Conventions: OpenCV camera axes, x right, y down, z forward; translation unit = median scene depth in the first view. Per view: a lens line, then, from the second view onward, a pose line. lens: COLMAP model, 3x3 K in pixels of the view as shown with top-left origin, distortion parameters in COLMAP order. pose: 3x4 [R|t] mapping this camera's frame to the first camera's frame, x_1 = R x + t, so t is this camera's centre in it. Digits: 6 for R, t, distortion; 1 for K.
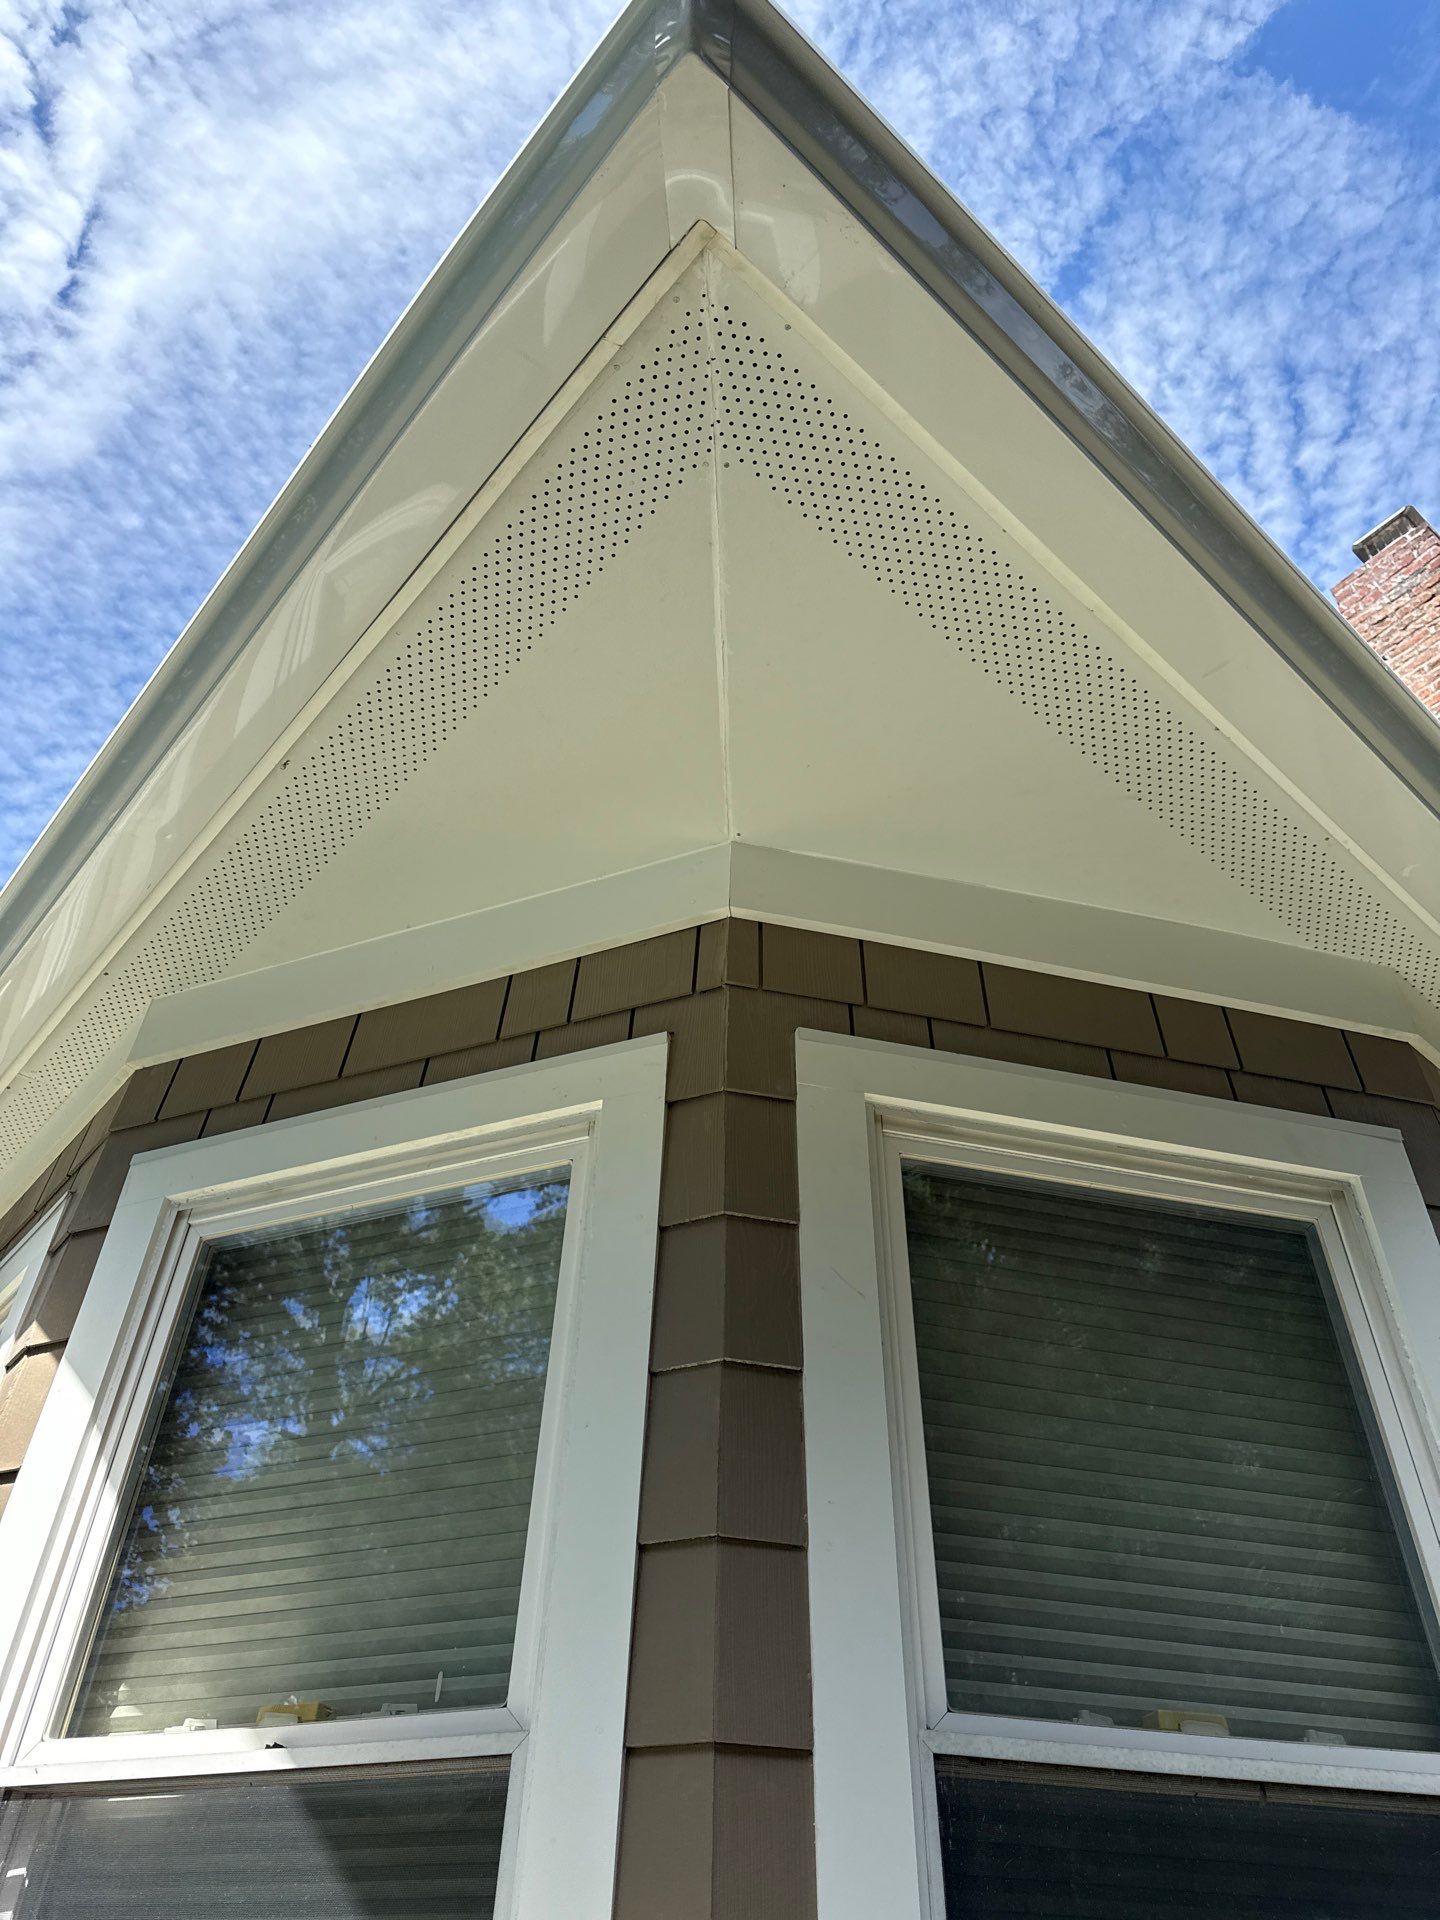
lens RADIAL K [[1352.4, 0, 720.0], [0, 1352.4, 960.0], [0, 0, 1]] dist [-0.001069, -0.003174]
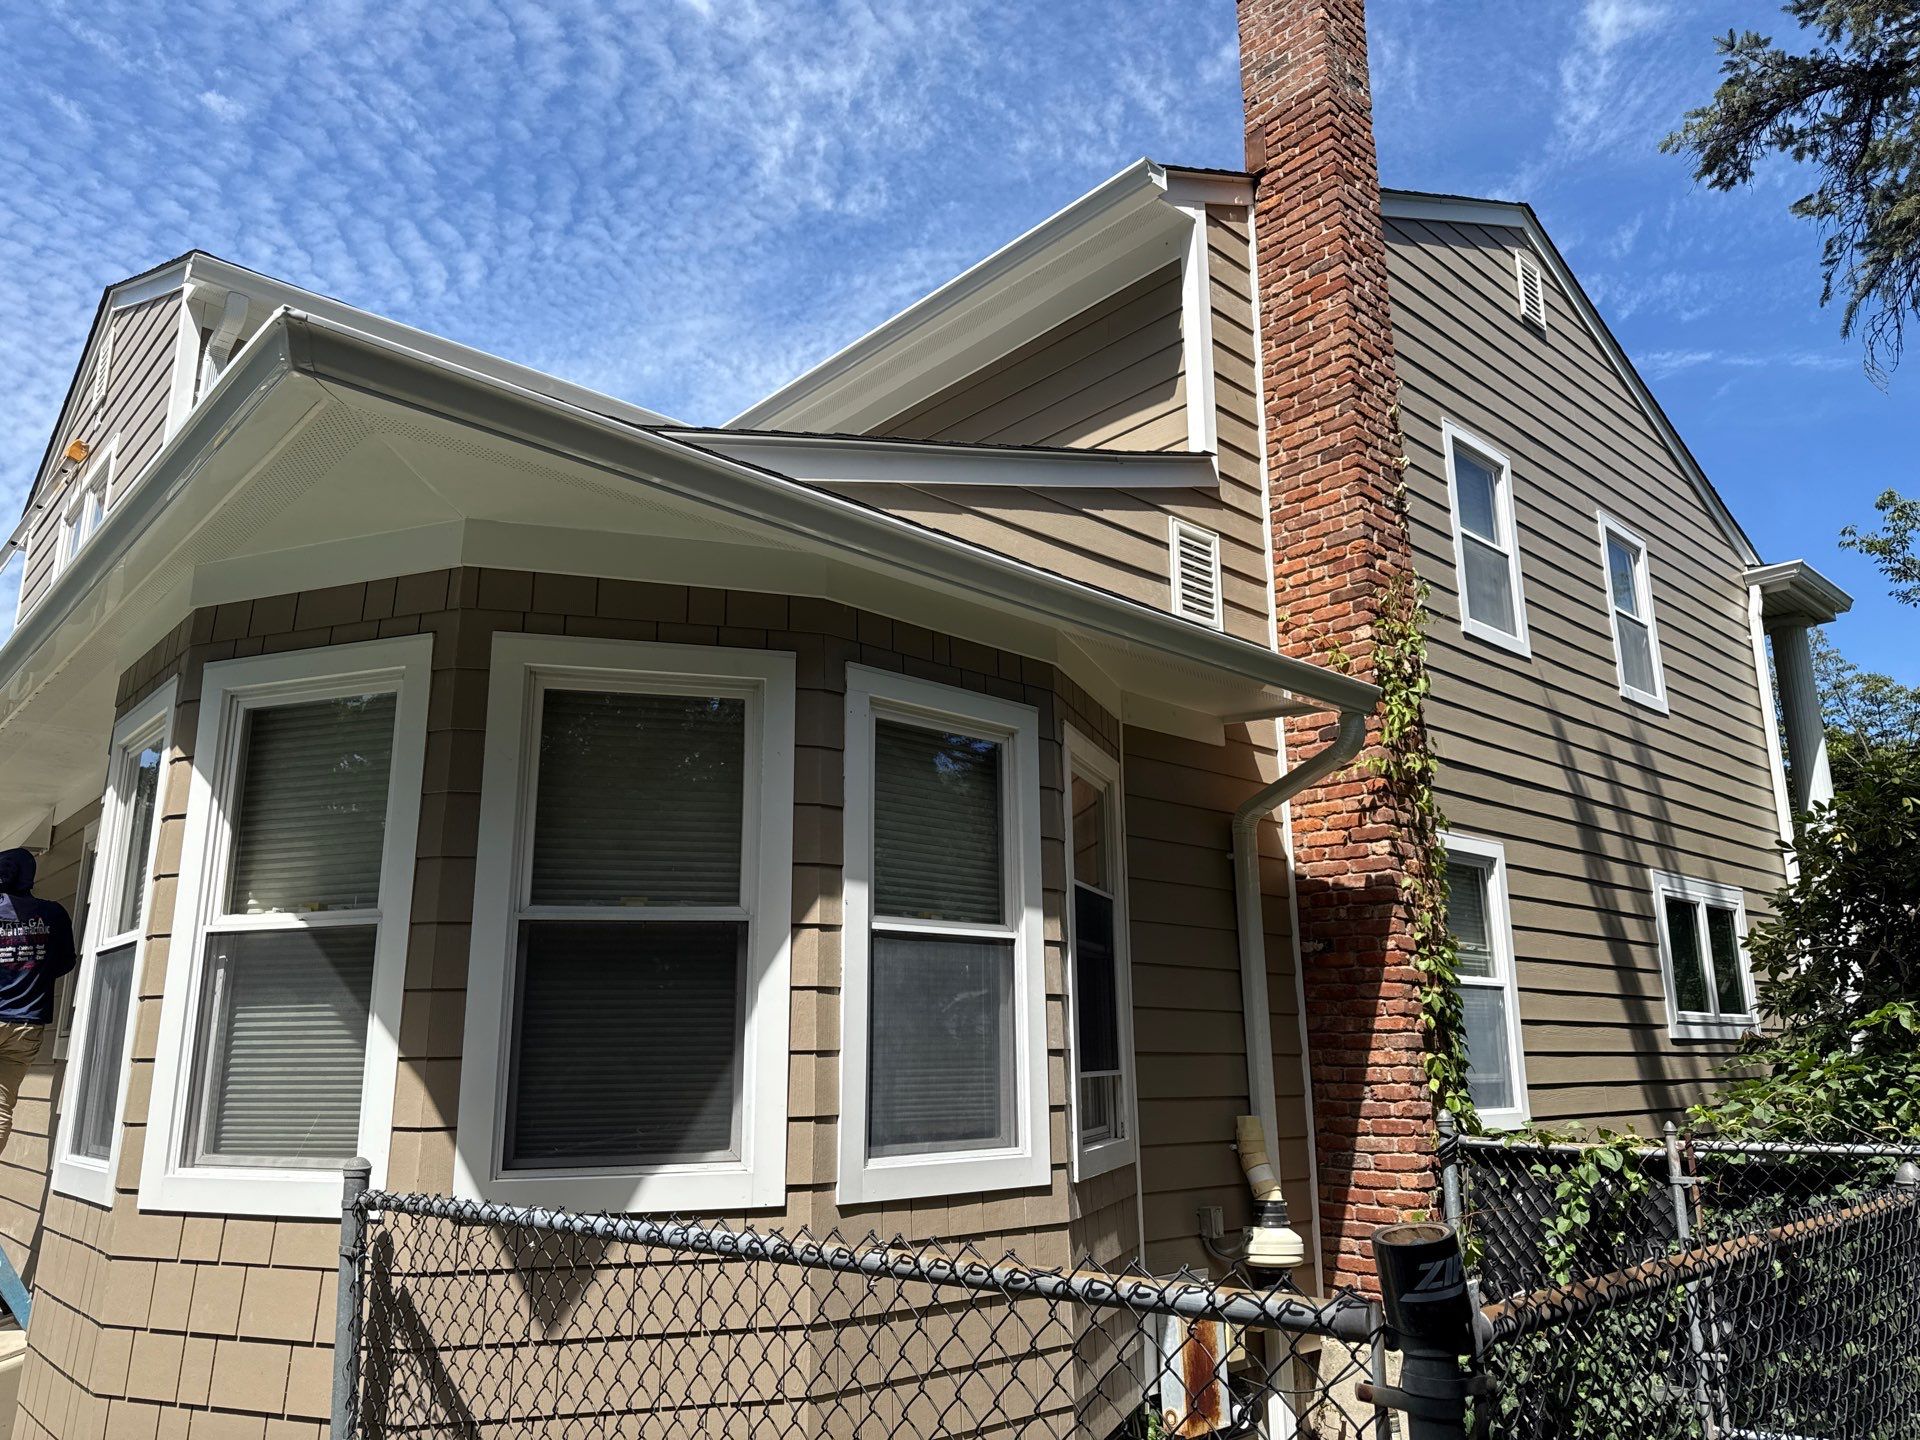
lens RADIAL K [[1352.4, 0, 967.1], [0, 1352.4, 722.3], [0, 0, 1]] dist [-0.001069, -0.003174]
pose [[0.998694, -0.023607, 0.045320, 0.775781], [-0.000992, 0.877759, 0.479101, -0.937196], [-0.051090, -0.478520, 0.876589, -1.116410]]
